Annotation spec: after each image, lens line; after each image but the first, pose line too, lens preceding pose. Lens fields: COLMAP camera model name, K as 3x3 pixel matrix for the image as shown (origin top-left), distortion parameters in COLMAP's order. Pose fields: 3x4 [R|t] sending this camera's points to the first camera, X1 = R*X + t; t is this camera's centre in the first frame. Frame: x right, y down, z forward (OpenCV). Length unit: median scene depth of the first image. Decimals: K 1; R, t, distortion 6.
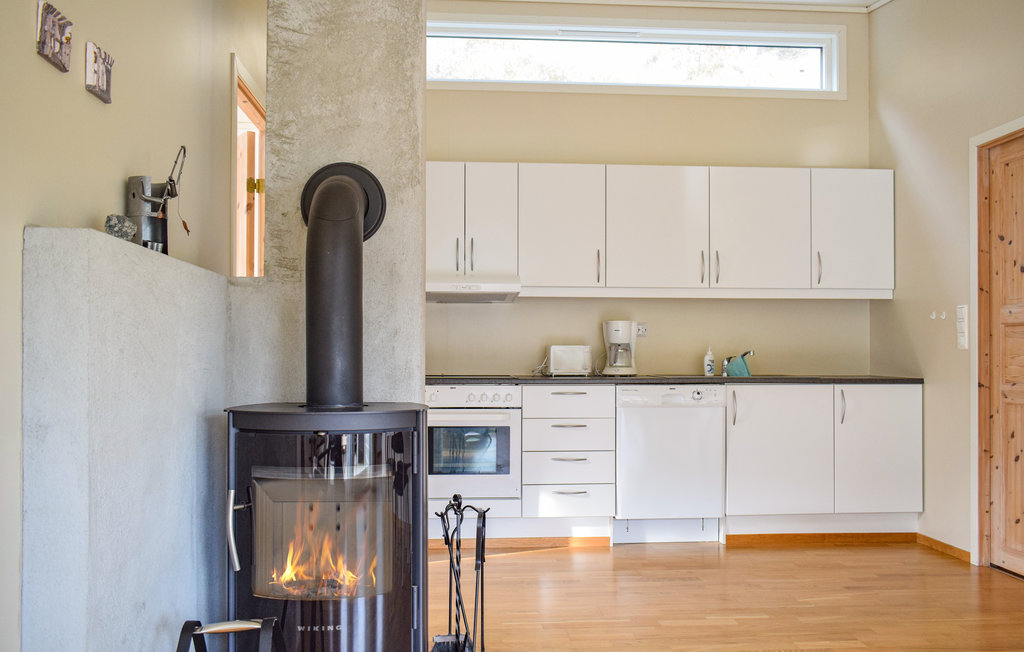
lens RADIAL K [[857.1, 0, 511.2], [0, 857.1, 344.3], [0, 0, 1]] dist [-0.011826, -0.006074]
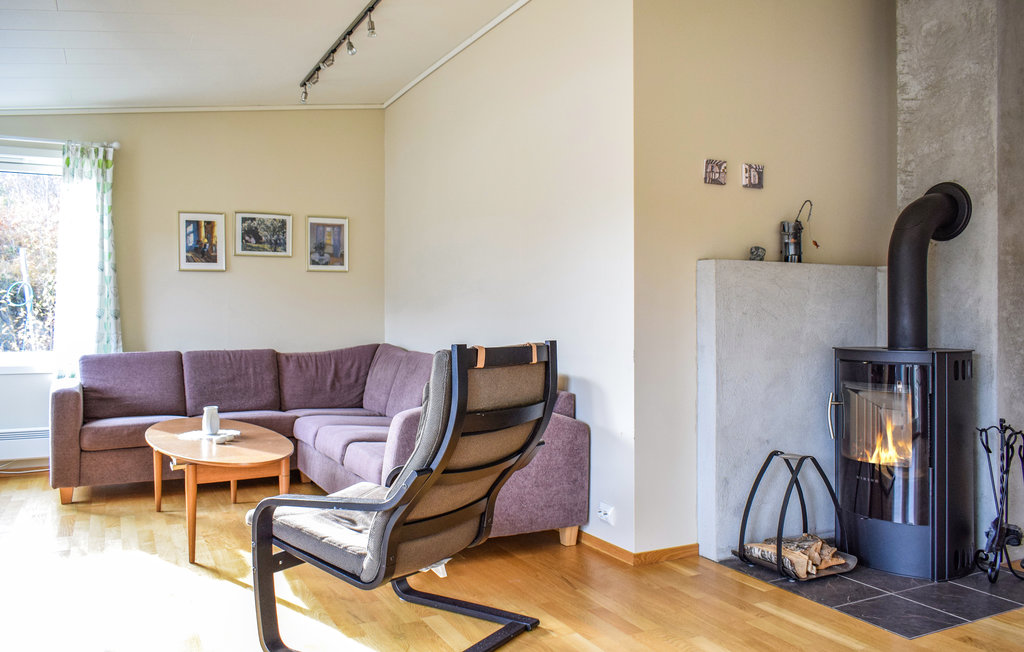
lens RADIAL K [[813.1, 0, 512.0], [0, 813.1, 326.0], [0, 0, 1]] dist [-0.005154, -0.002674]
pose [[0.390745, 0.007795, -0.920466, 0.781727], [0.009110, 0.999882, 0.012335, 0.005514], [0.920454, -0.013205, 0.390628, -0.204648]]
